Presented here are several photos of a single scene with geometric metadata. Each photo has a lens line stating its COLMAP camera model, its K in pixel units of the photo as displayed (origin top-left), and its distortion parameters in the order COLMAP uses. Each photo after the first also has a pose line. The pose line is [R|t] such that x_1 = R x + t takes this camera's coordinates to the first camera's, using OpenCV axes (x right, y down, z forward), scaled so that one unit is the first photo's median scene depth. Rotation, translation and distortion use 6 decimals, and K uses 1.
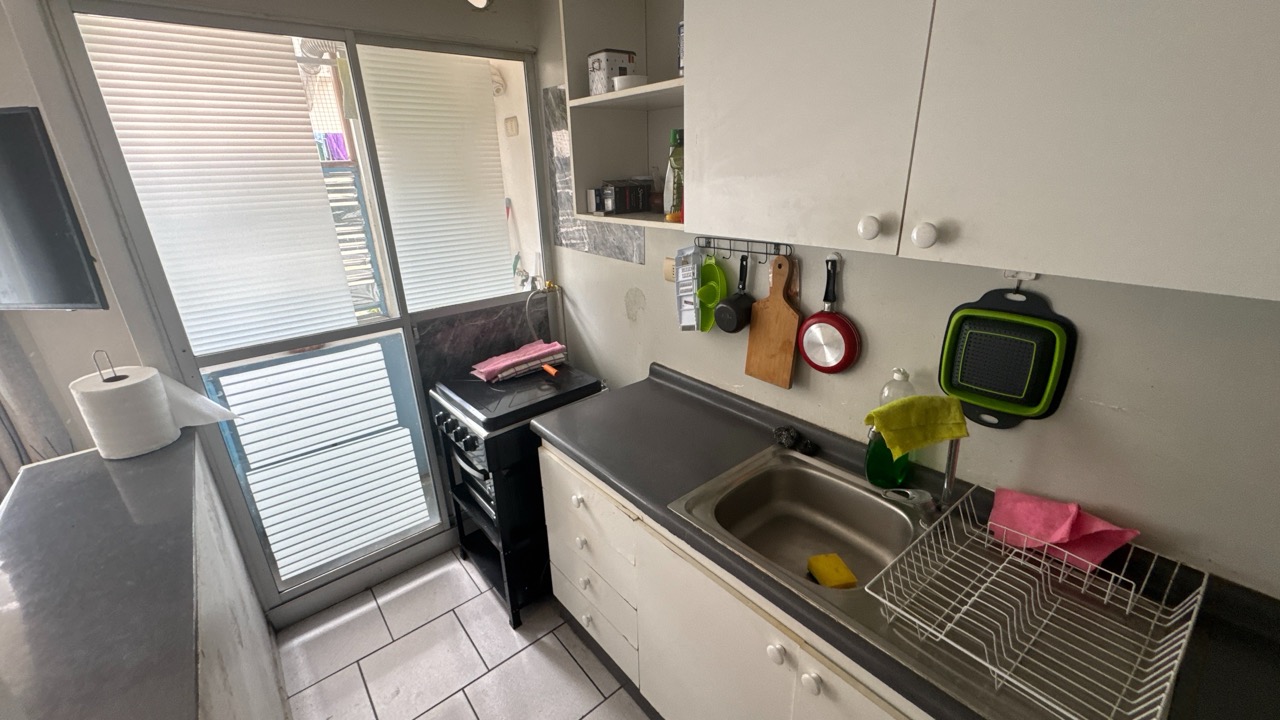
lens RADIAL K [[508.3, 0, 633.0], [0, 508.3, 361.3], [0, 0, 1]] dist [-0.002293, 0.000829]
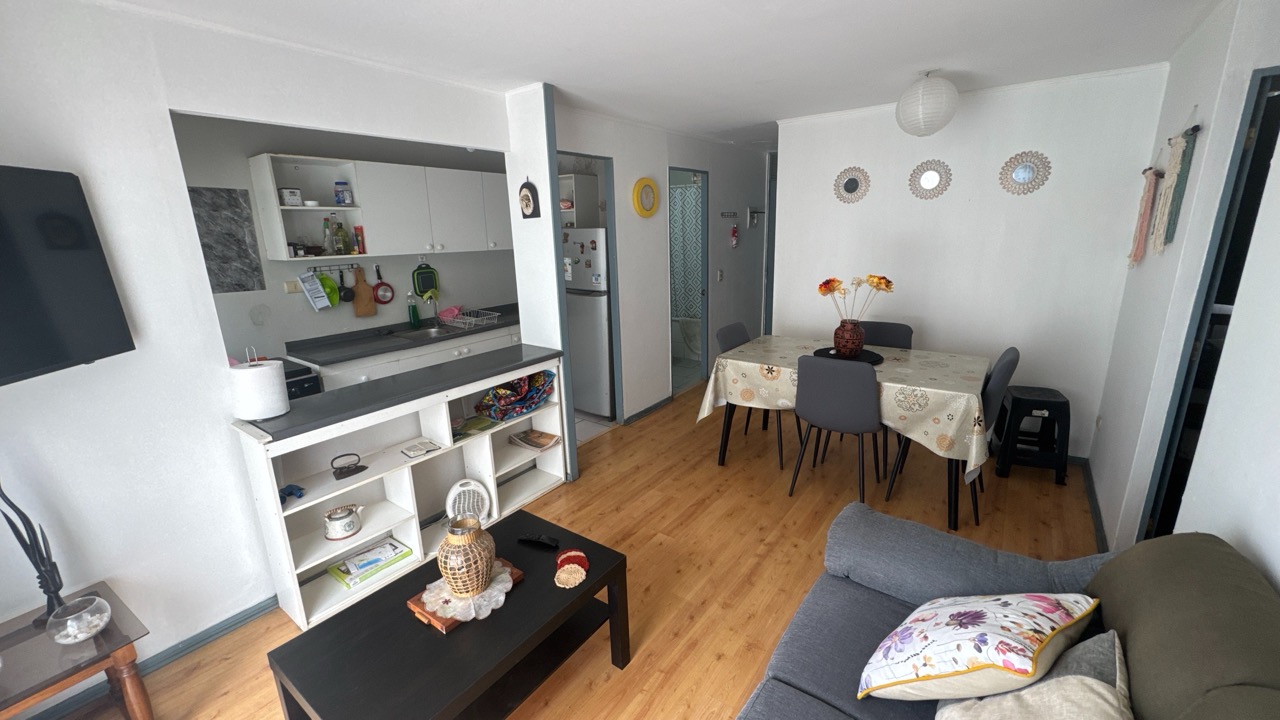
lens RADIAL K [[508.3, 0, 640.8], [0, 508.3, 358.4], [0, 0, 1]] dist [-0.002293, 0.000829]
pose [[-0.242895, -0.206881, 0.947735, -2.326404], [0.374133, 0.881426, 0.288293, 0.004760], [-0.895001, 0.424604, -0.136693, 0.177806]]
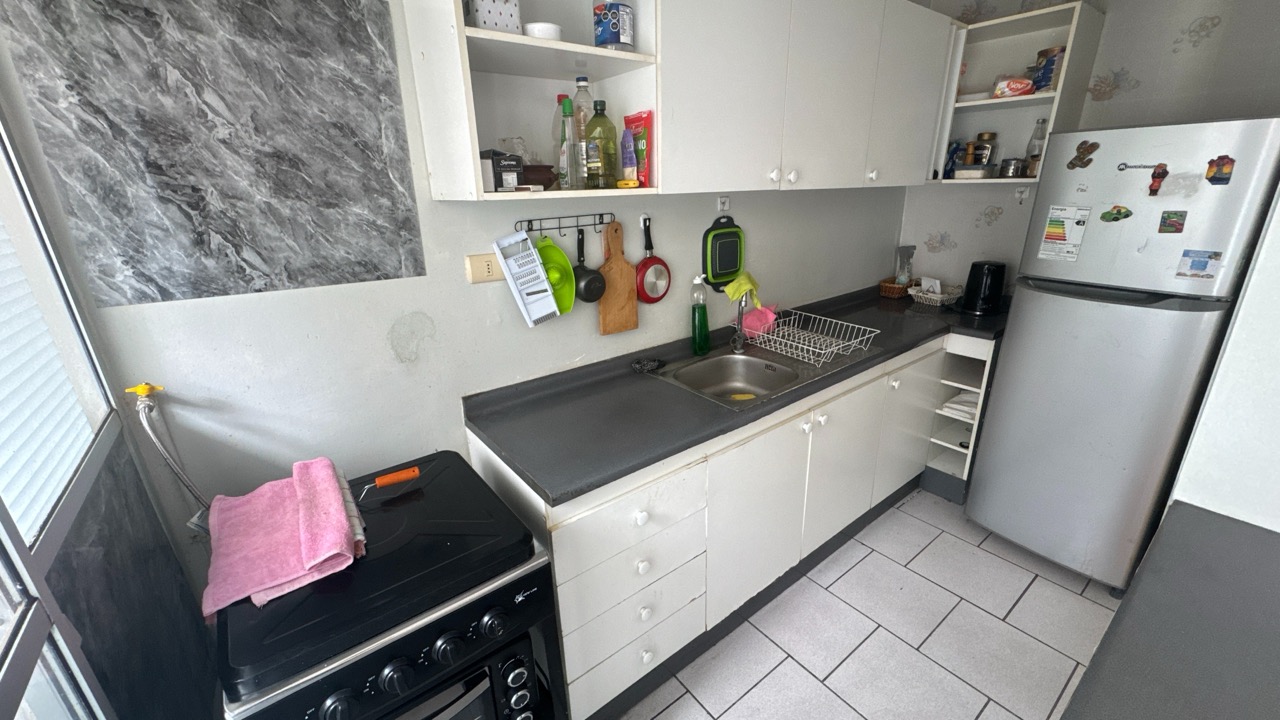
lens RADIAL K [[508.3, 0, 641.0], [0, 508.3, 360.1], [0, 0, 1]] dist [-0.002293, 0.000829]
pose [[0.028908, -0.300812, 0.953245, -0.792580], [0.379449, 0.885564, 0.267947, -0.180370], [-0.924761, 0.353962, 0.139743, 0.738715]]
